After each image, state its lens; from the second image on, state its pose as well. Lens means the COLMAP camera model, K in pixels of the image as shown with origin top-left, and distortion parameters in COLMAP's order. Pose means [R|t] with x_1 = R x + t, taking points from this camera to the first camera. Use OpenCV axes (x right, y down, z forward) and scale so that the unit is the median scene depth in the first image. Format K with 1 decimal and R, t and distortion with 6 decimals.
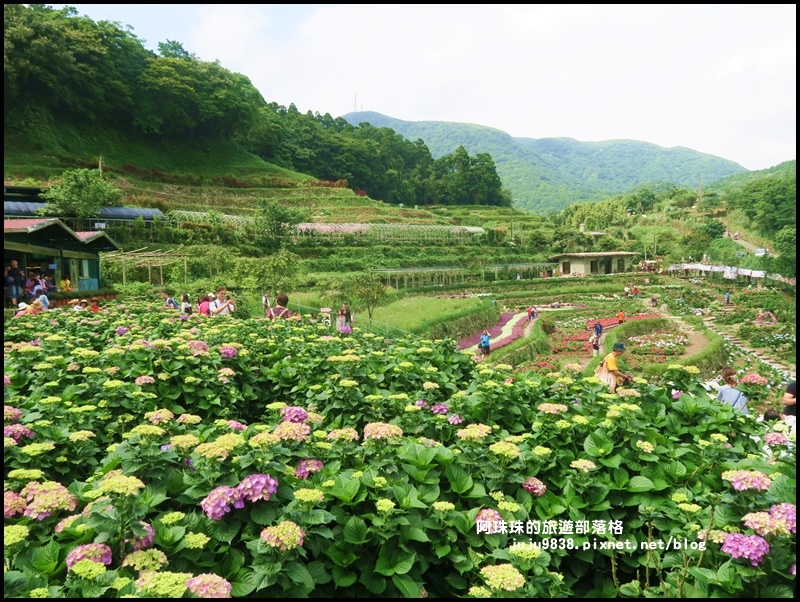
lens RADIAL K [[641.4, 0, 400.0], [0, 641.4, 301.0], [0, 0, 1]] dist [-0.001804, -0.001418]
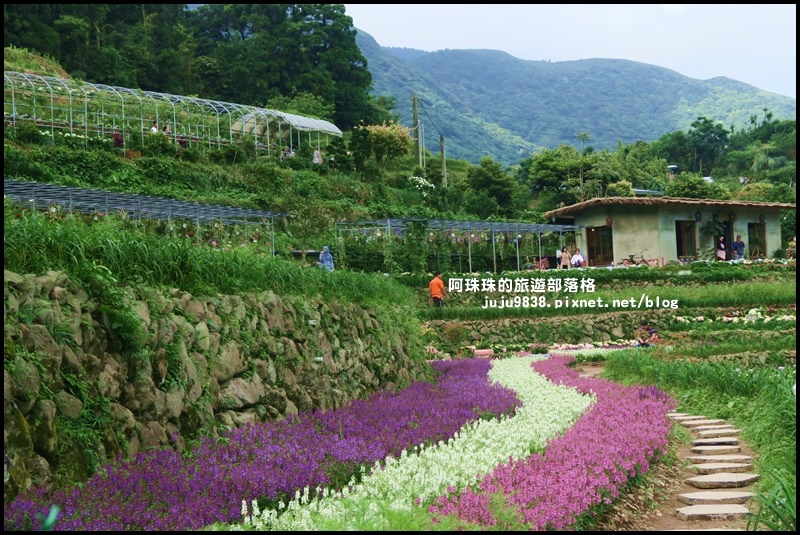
lens RADIAL K [[1213.1, 0, 400.0], [0, 1213.1, 267.5], [0, 0, 1]] dist [-0.002658, -0.001689]
pose [[0.979474, 0.009457, 0.201349, 0.041125], [0.017586, 0.991081, -0.132095, 0.034252], [-0.200802, 0.132925, 0.970572, 0.418027]]
